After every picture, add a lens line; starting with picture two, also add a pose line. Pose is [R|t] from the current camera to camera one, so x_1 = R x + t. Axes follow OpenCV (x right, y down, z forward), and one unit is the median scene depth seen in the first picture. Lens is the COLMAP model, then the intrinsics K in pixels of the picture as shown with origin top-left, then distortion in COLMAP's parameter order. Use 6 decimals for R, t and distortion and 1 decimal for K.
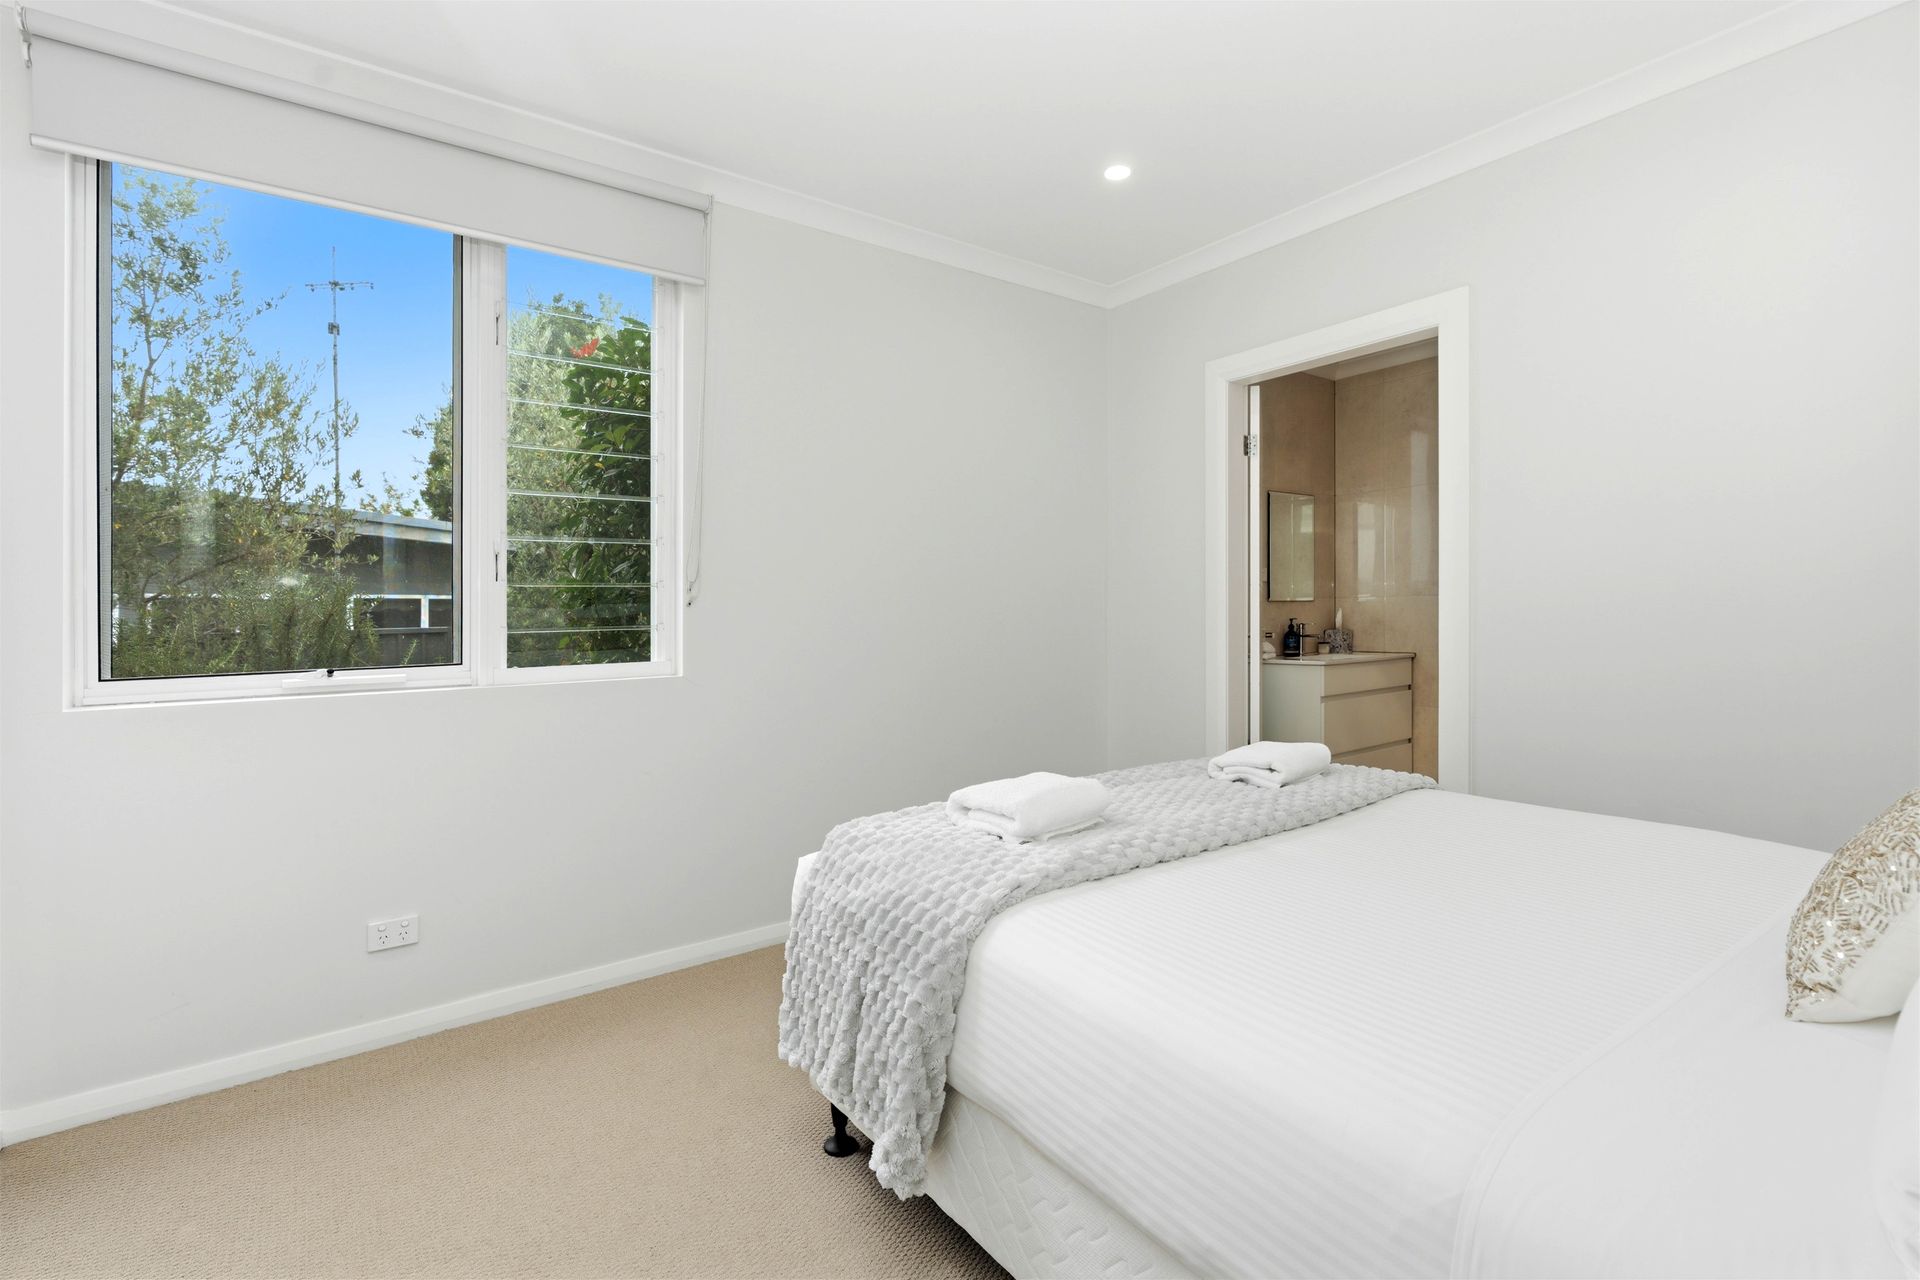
lens RADIAL K [[857.9, 0, 960.0], [0, 857.9, 640.0], [0, 0, 1]] dist [0.000006, -0.000016]
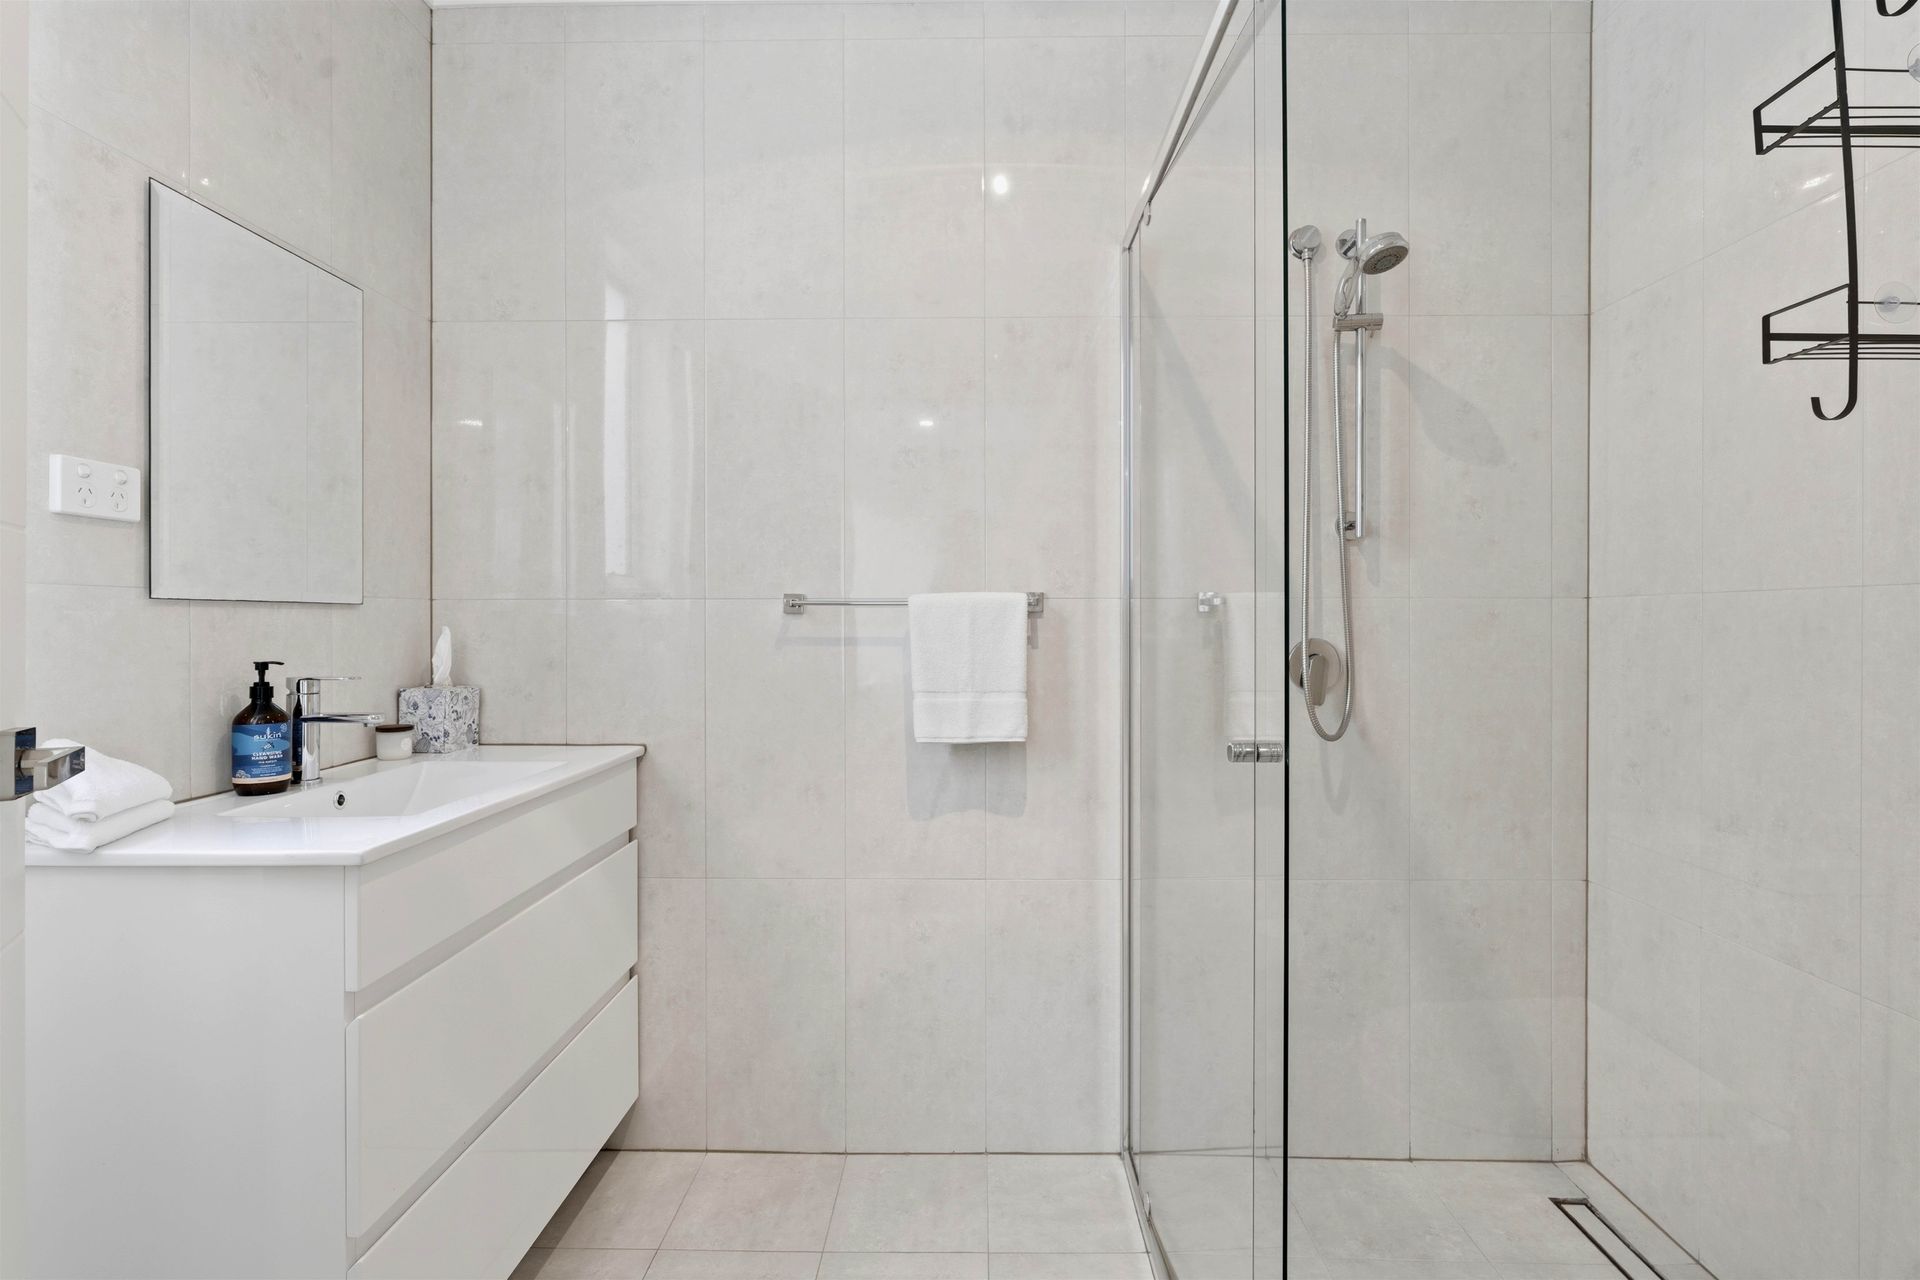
lens RADIAL K [[857.9, 0, 960.0], [0, 857.9, 640.0], [0, 0, 1]] dist [0.000006, -0.000016]
pose [[0.598928, -0.001474, 0.800802, 0.290457], [0.001764, 0.999998, 0.000521, -0.032416], [-0.800801, 0.001101, 0.598929, 0.625854]]
